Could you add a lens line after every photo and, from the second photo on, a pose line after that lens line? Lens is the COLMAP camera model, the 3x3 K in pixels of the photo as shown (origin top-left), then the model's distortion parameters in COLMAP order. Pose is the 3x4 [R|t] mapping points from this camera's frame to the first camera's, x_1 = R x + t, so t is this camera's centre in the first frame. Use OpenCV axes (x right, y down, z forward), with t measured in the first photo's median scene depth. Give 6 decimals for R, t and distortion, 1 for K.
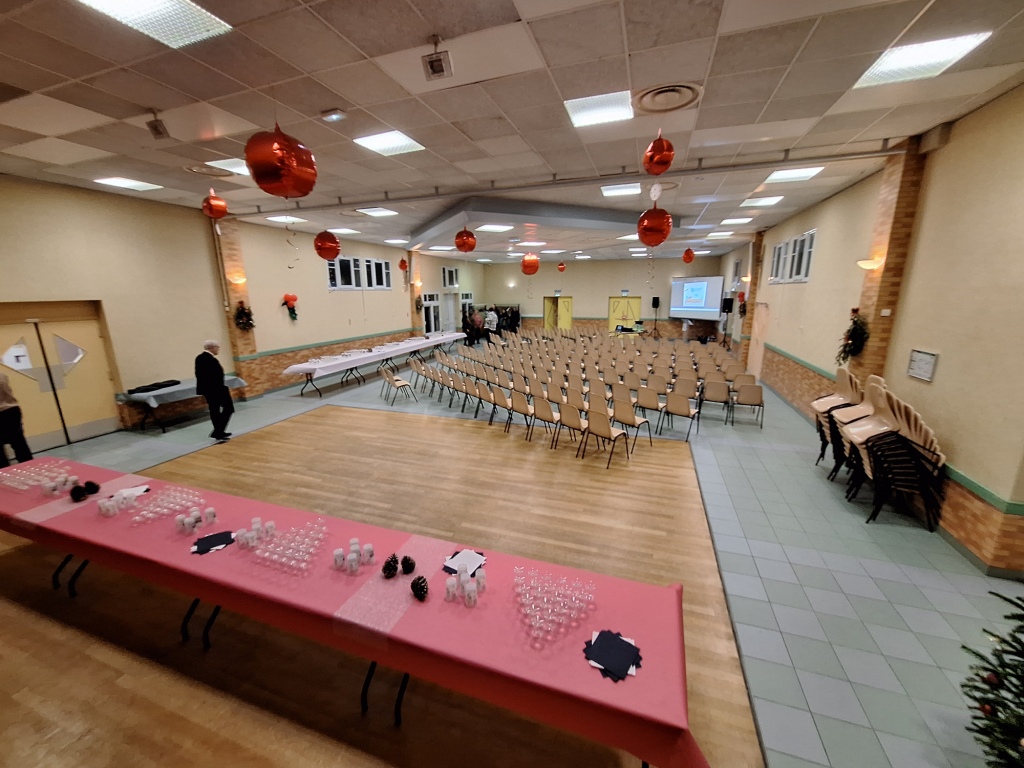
lens RADIAL K [[402.4, 0, 515.9], [0, 402.4, 383.9], [0, 0, 1]] dist [-0.004428, 0.001468]
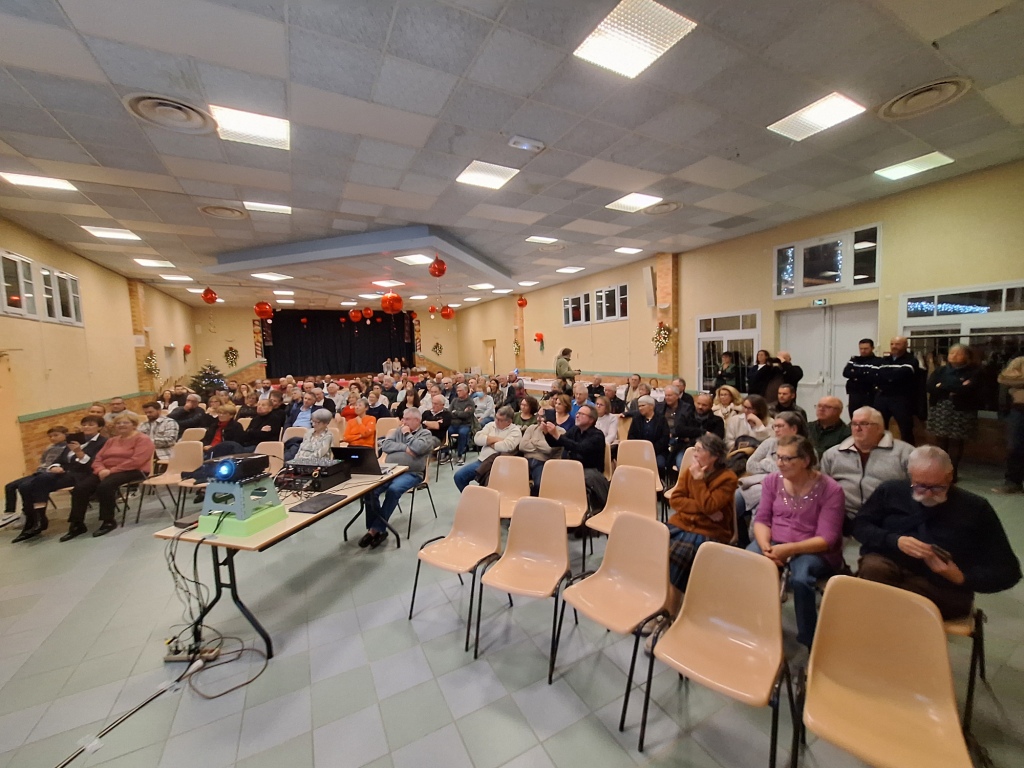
lens RADIAL K [[402.4, 0, 511.1], [0, 402.4, 382.5], [0, 0, 1]] dist [-0.004428, 0.001468]
pose [[-0.676283, 0.154360, -0.720287, 0.869554], [-0.062805, 0.962157, 0.265161, -0.656825], [0.733959, 0.224561, -0.640996, 2.884989]]
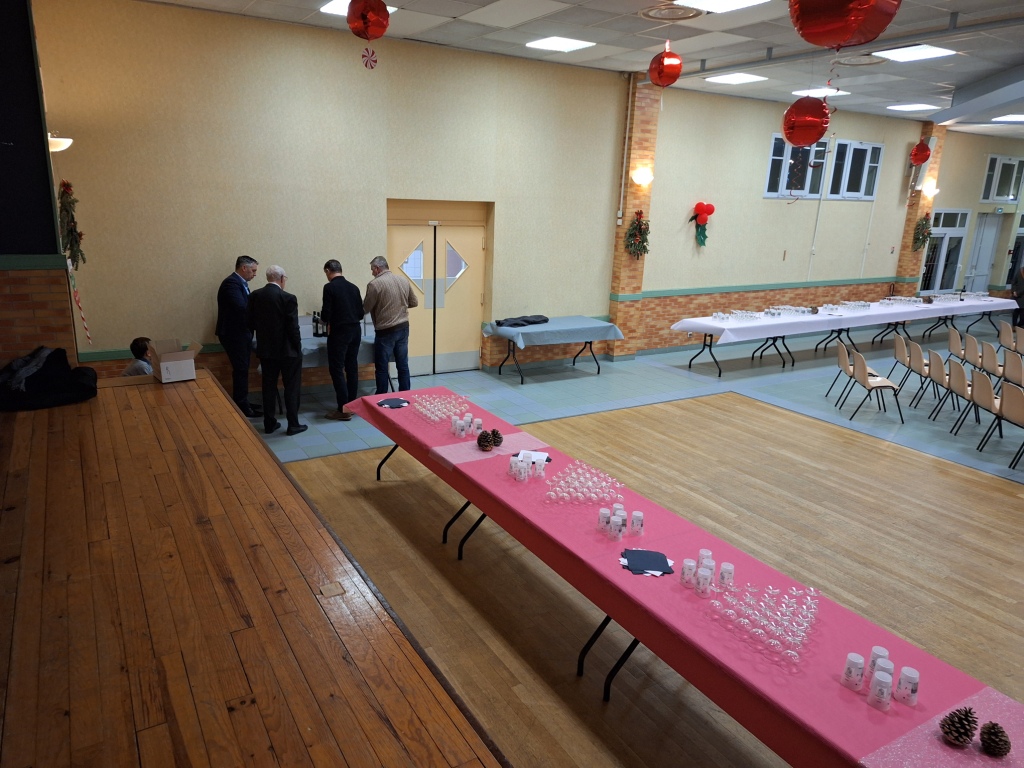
lens RADIAL K [[710.7, 0, 495.7], [0, 710.7, 379.3], [0, 0, 1]] dist [0.083435, -0.089047]
pose [[0.755989, 0.197605, -0.624045, -0.098796], [-0.185334, 0.978952, 0.085467, 0.010253], [0.627799, 0.051045, 0.776700, -0.063870]]
